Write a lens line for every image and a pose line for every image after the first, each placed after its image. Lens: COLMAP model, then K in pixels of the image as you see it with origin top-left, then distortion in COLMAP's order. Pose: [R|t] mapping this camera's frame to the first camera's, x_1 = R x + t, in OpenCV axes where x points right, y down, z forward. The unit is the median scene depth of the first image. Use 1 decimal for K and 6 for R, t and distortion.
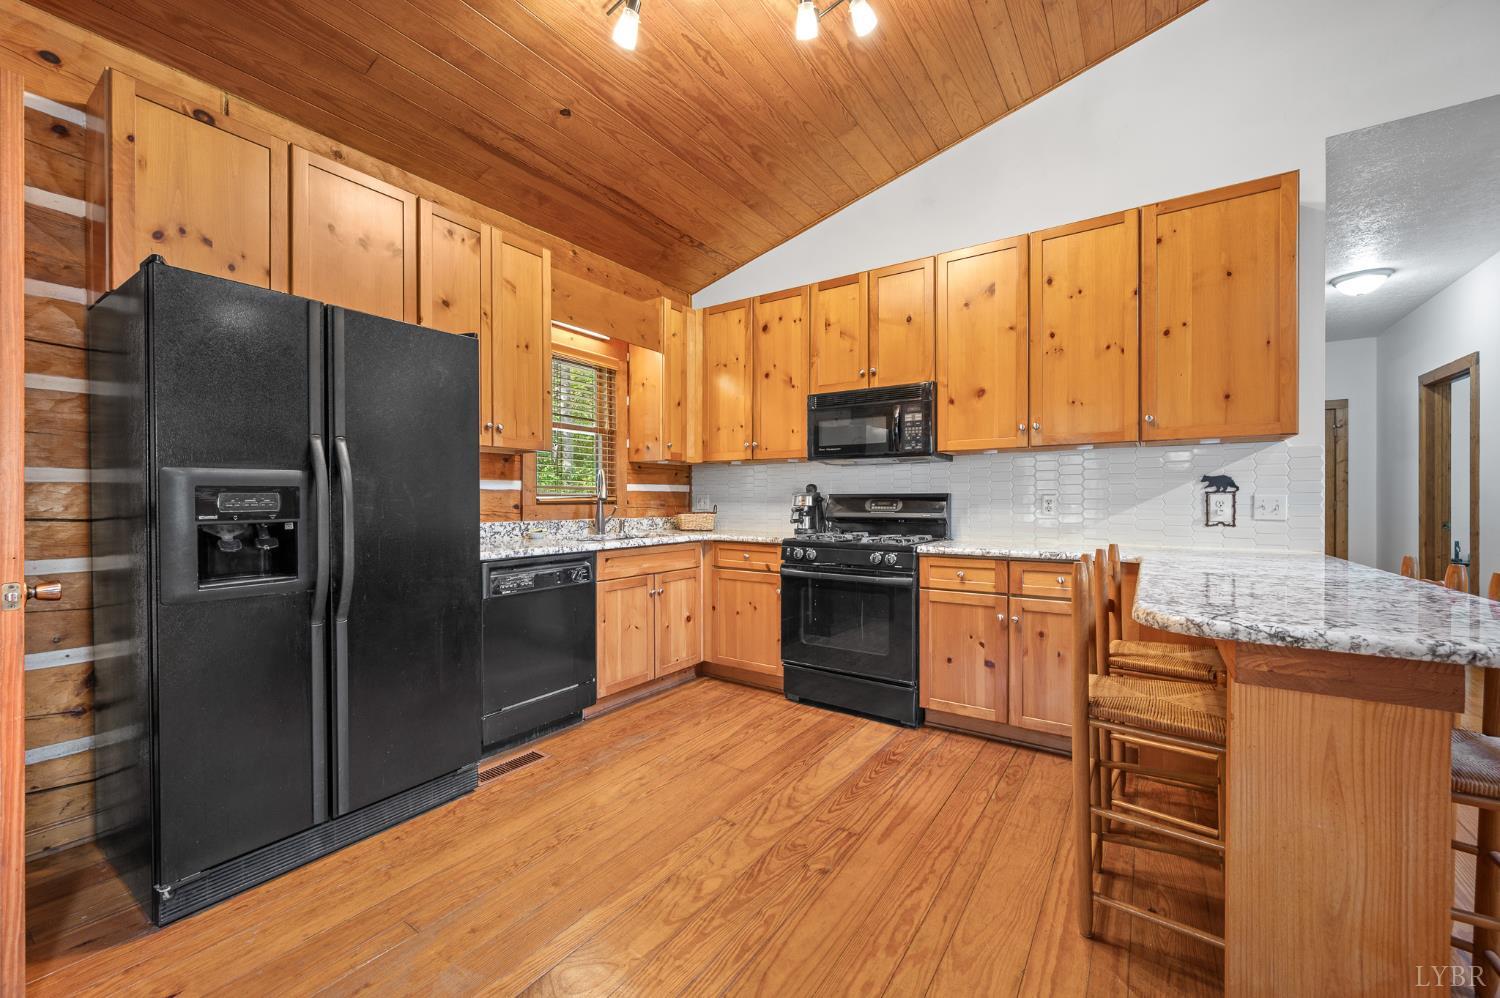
lens RADIAL K [[604.2, 0, 744.4], [0, 604.2, 500.8], [0, 0, 1]] dist [-0.001336, 0.000192]
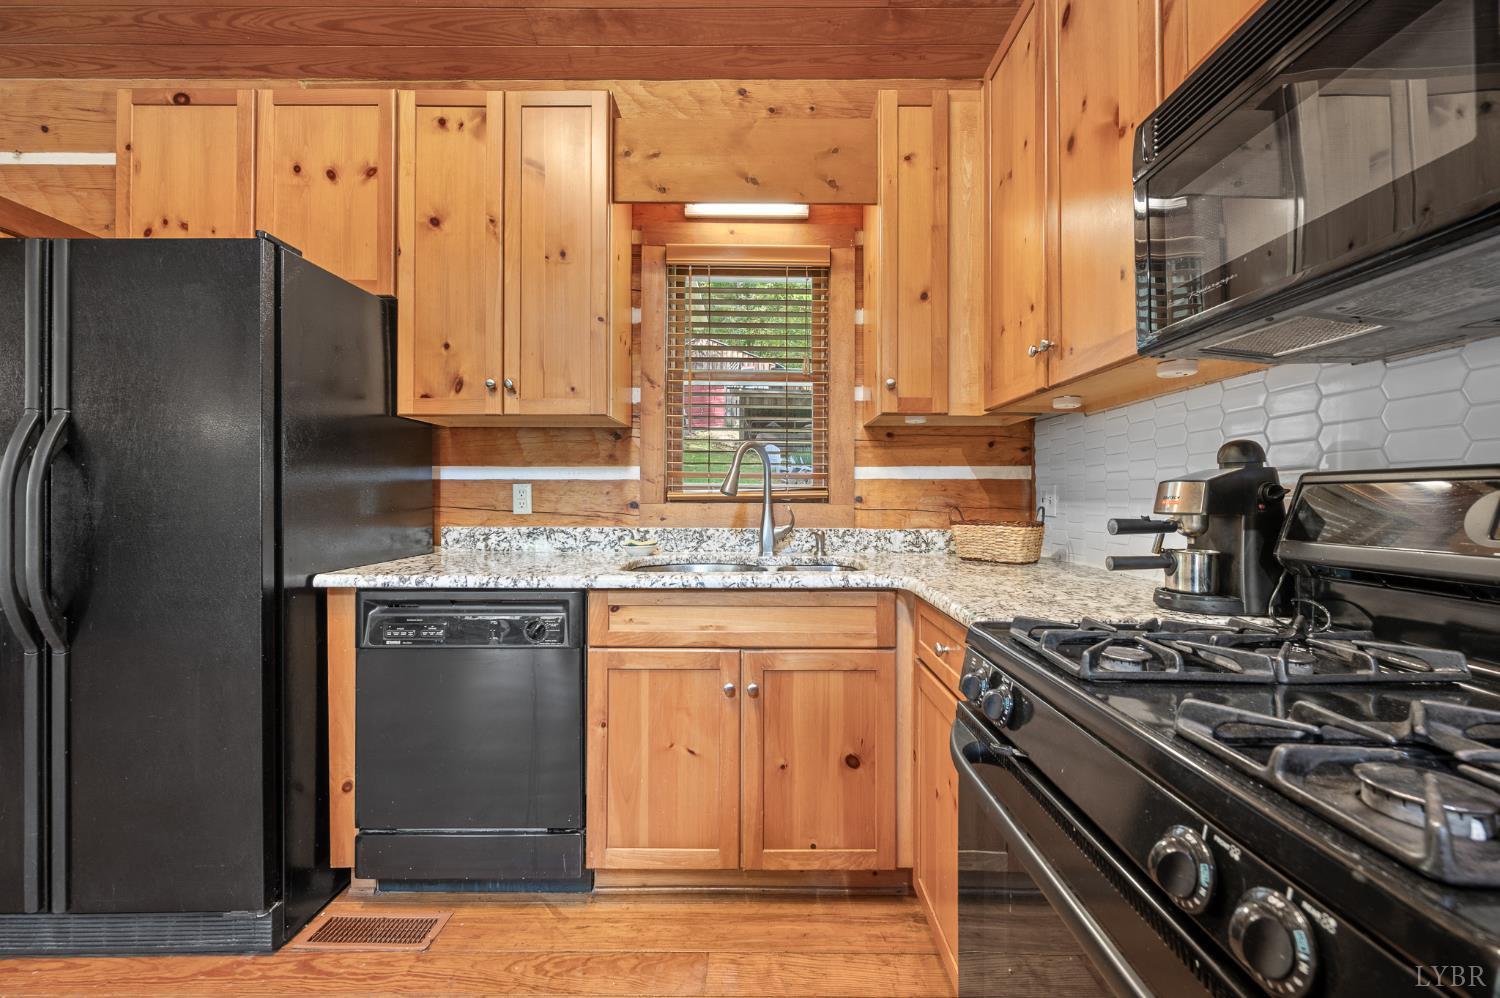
lens RADIAL K [[604.2, 0, 754.9], [0, 604.2, 490.6], [0, 0, 1]] dist [-0.001336, 0.000192]
pose [[0.562732, -0.007332, -0.826607, 0.256276], [-0.003726, 0.999928, -0.011407, 0.001030], [0.826631, 0.009499, 0.562665, 0.743646]]
